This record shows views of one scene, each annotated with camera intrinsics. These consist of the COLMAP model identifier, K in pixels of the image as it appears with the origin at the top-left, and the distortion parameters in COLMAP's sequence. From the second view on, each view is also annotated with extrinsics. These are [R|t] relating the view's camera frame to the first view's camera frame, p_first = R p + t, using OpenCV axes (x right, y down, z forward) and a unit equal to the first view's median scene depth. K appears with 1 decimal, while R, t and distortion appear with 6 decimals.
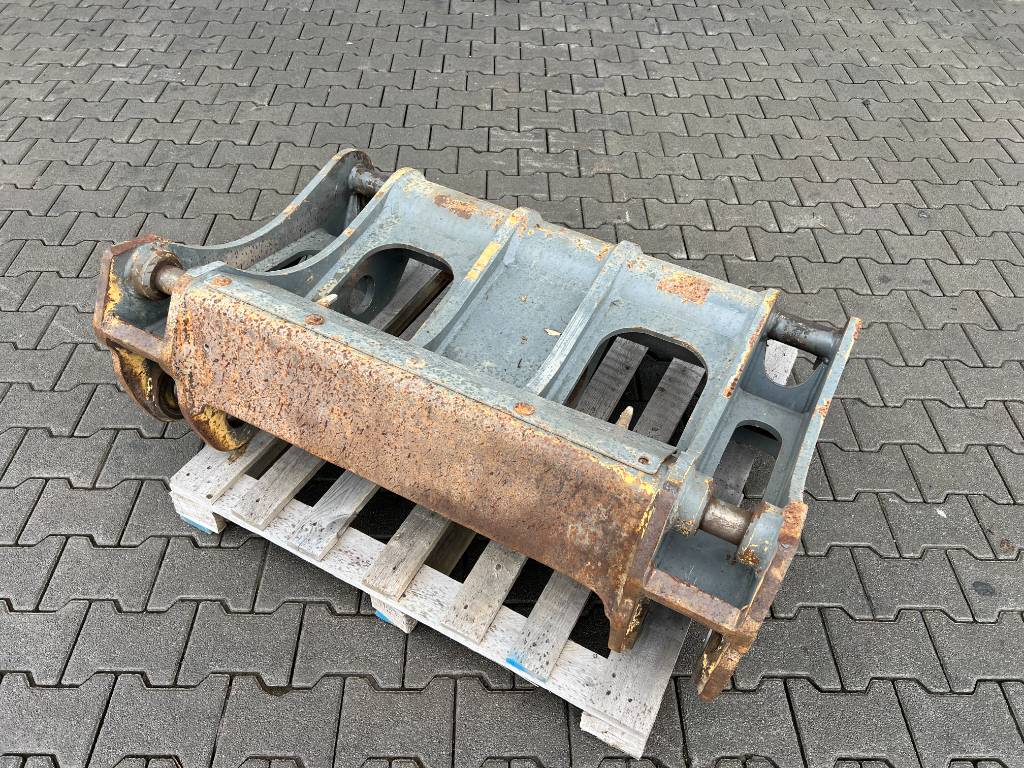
lens RADIAL K [[767.8, 0, 508.4], [0, 767.8, 394.4], [0, 0, 1]] dist [0.042475, -0.047000]
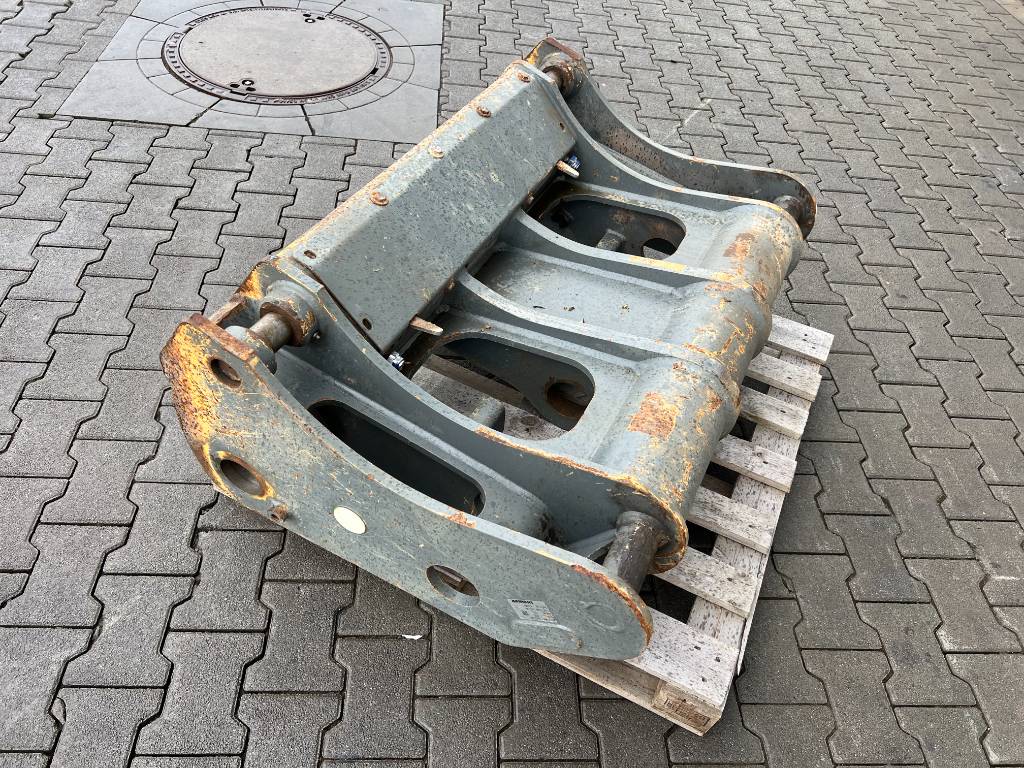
lens RADIAL K [[767.8, 0, 512.9], [0, 767.8, 394.4], [0, 0, 1]] dist [0.042475, -0.047000]
pose [[0.040402, 0.712193, -0.700820, 0.797128], [-0.809008, 0.434955, 0.395374, -0.359412], [0.586408, 0.550995, 0.593743, 0.447694]]
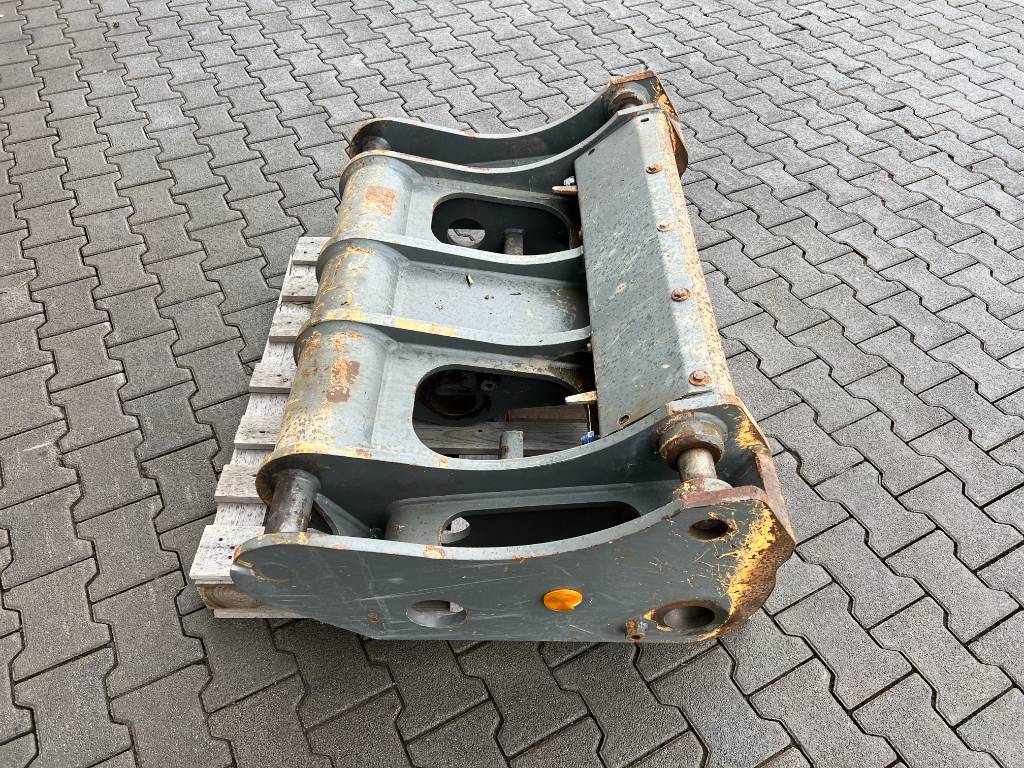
lens RADIAL K [[767.8, 0, 516.4], [0, 767.8, 396.6], [0, 0, 1]] dist [0.042475, -0.047000]
pose [[-0.470949, -0.682989, 0.558331, -0.679100], [0.624319, 0.189104, 0.757935, -0.821617], [-0.623244, 0.705525, 0.337345, 0.739767]]
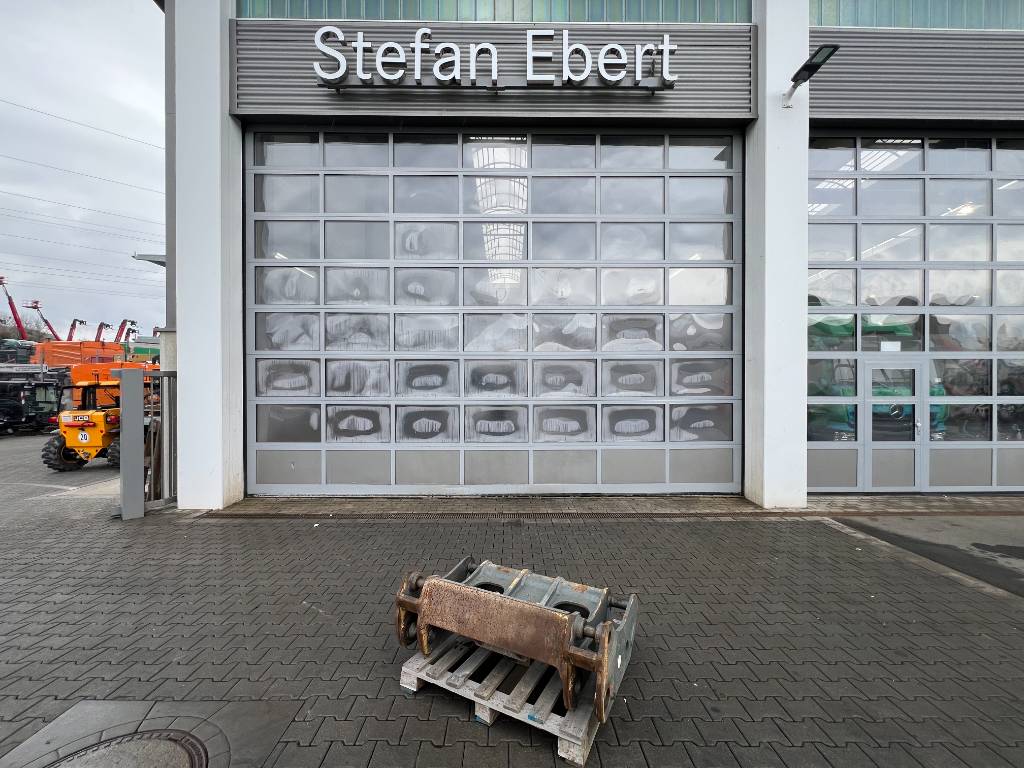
lens RADIAL K [[407.9, 0, 510.8], [0, 407.9, 382.0], [0, 0, 1]] dist [-0.004563, -0.000534]
pose [[0.999683, -0.024358, 0.006345, -0.038476], [0.020626, 0.648228, -0.761167, 0.588423], [0.014427, 0.761057, 0.648525, -0.729454]]
